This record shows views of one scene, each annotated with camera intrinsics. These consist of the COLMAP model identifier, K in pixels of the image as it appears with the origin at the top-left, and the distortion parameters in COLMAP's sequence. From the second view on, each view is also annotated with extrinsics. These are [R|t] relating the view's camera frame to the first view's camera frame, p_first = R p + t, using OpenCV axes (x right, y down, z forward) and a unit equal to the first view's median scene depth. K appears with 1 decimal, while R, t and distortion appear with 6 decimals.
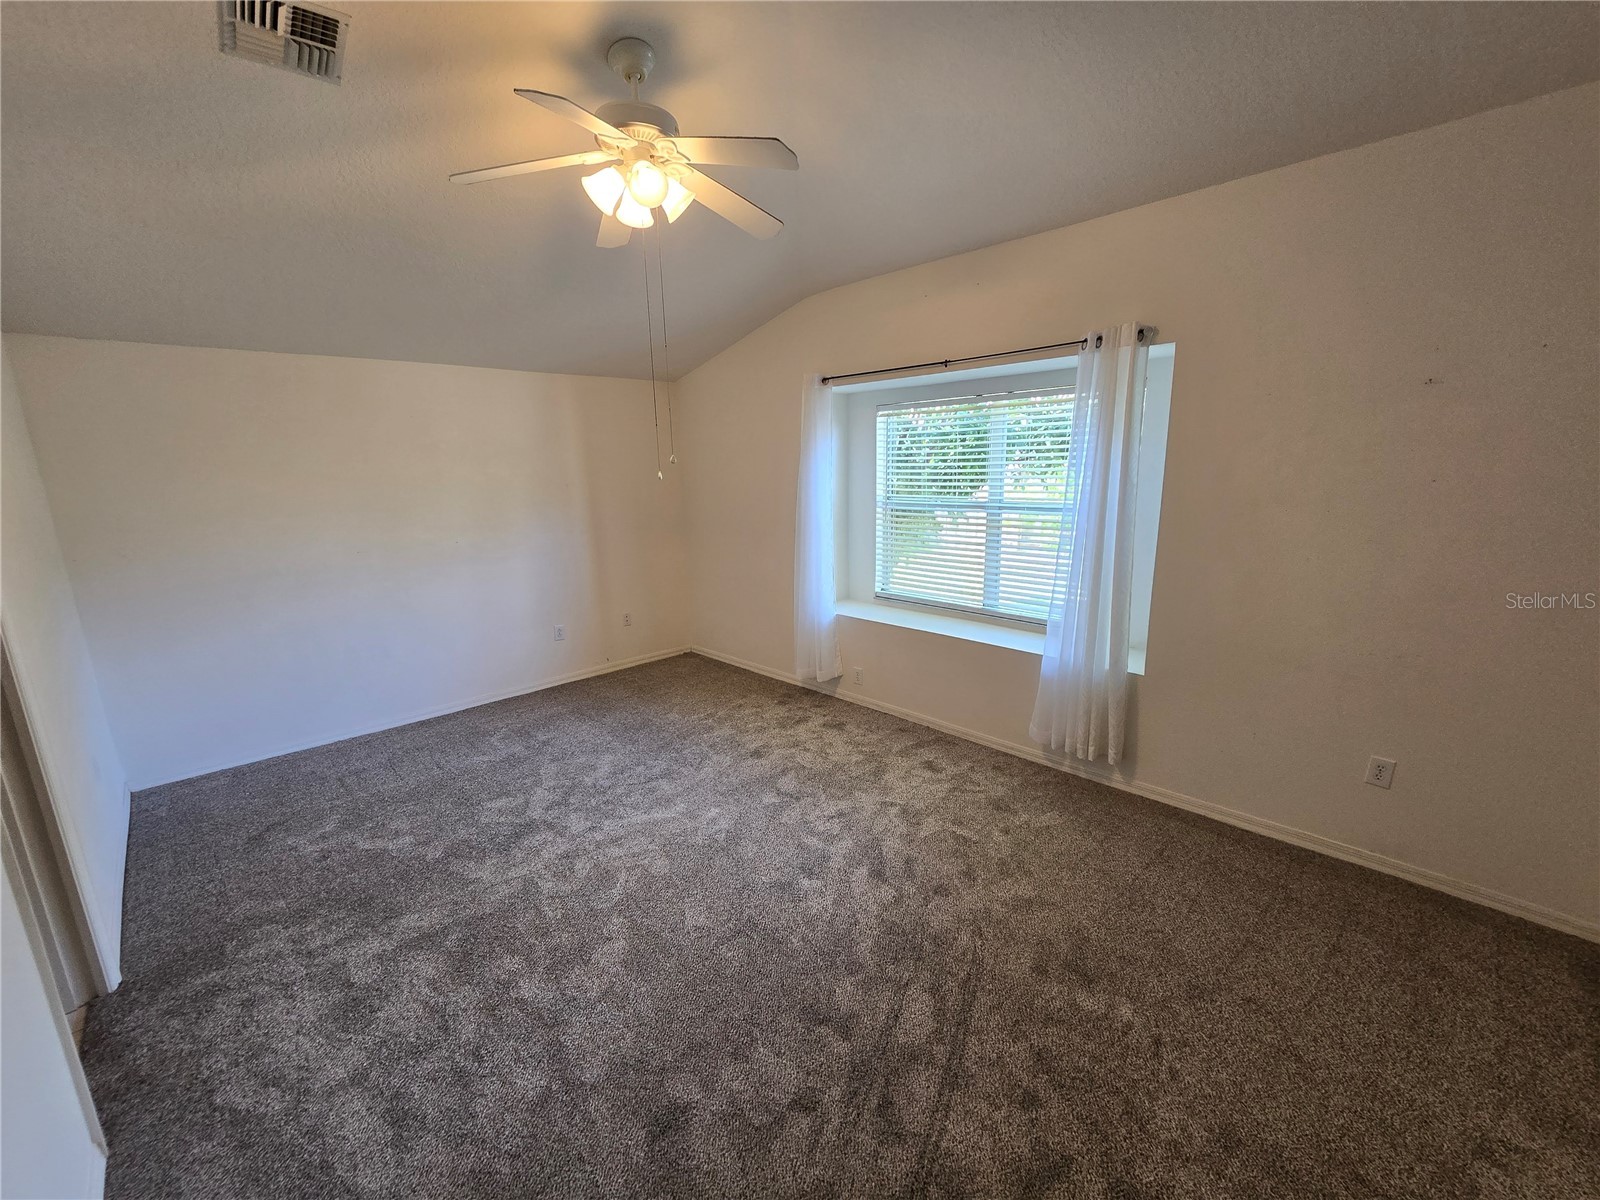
lens RADIAL K [[655.9, 0, 804.2], [0, 655.9, 614.2], [0, 0, 1]] dist [-0.002863, -0.000862]
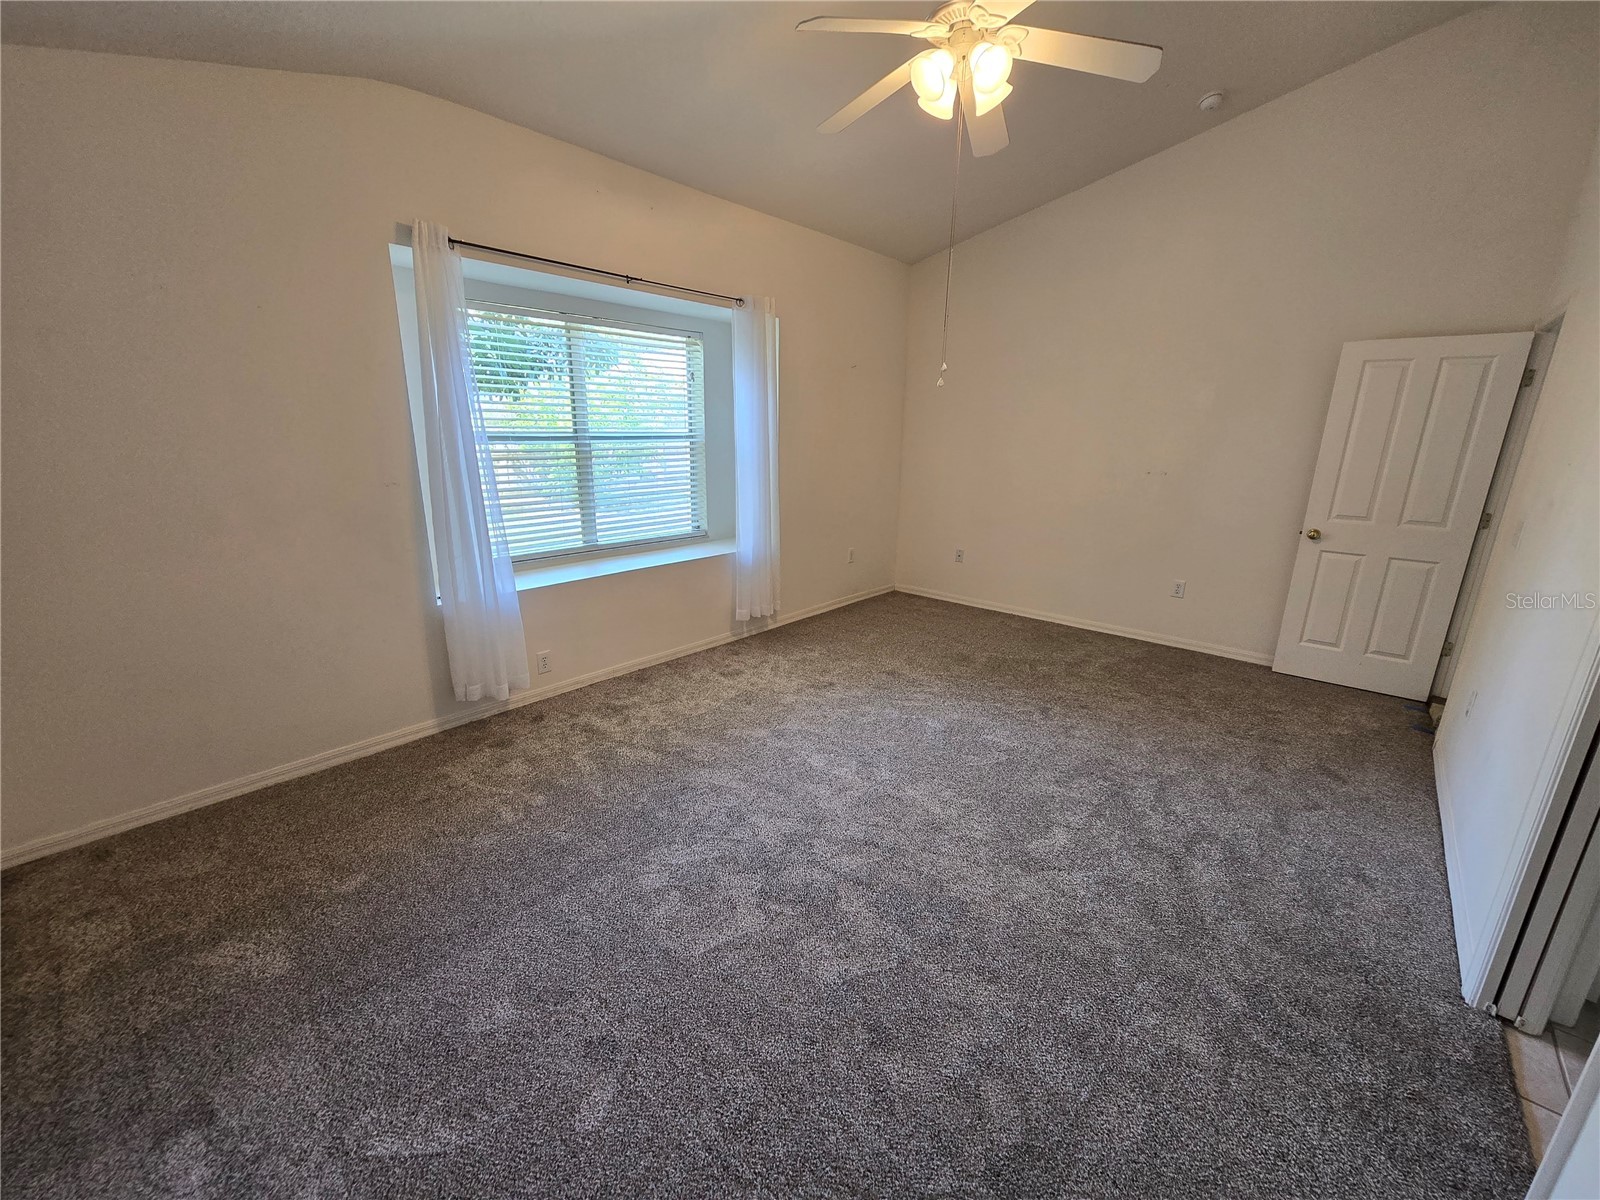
lens RADIAL K [[655.9, 0, 805.1], [0, 655.9, 609.9], [0, 0, 1]] dist [-0.002863, -0.000862]
pose [[-0.089245, -0.252205, 0.963550, -0.813361], [0.206164, 0.941781, 0.265602, -0.126773], [-0.974439, 0.222353, -0.032054, 0.859238]]
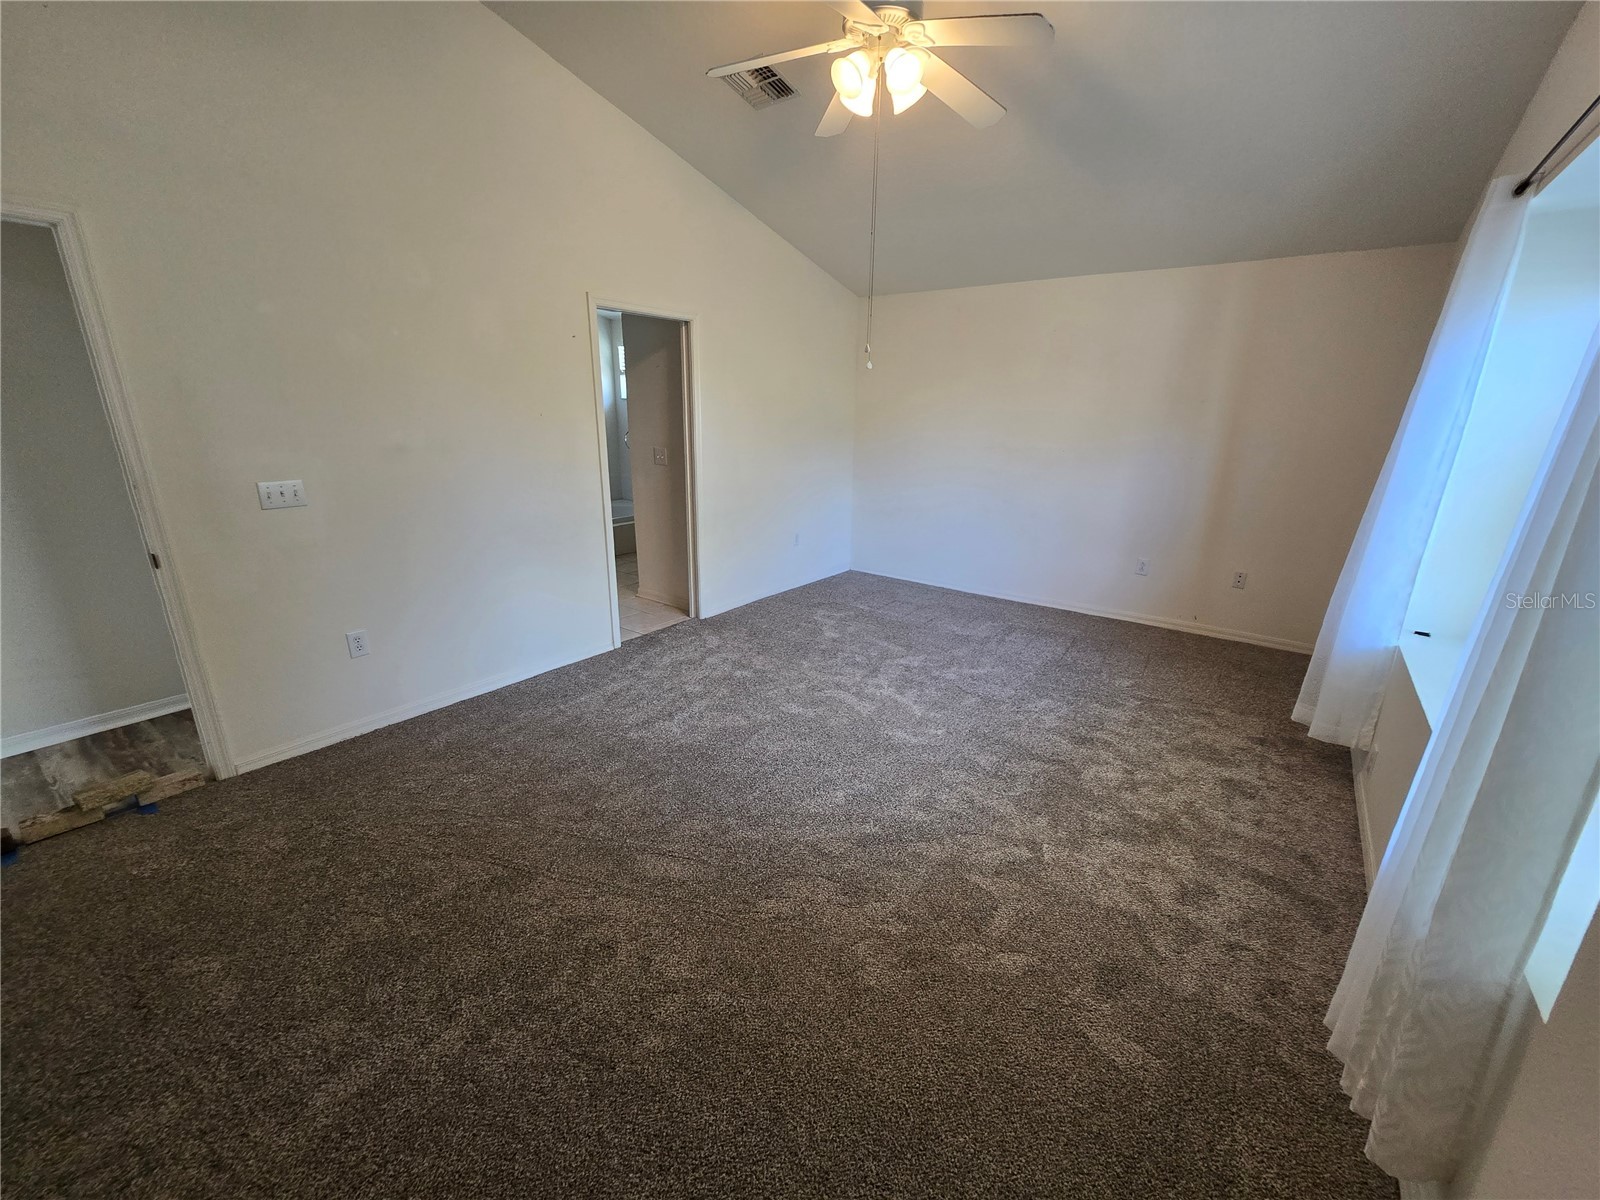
lens RADIAL K [[655.9, 0, 799.5], [0, 655.9, 606.1], [0, 0, 1]] dist [-0.002863, -0.000862]
pose [[0.156102, 0.311727, -0.937261, 0.575973], [-0.240624, 0.932308, 0.270004, -0.070136], [0.957984, 0.183379, 0.220544, 0.478295]]
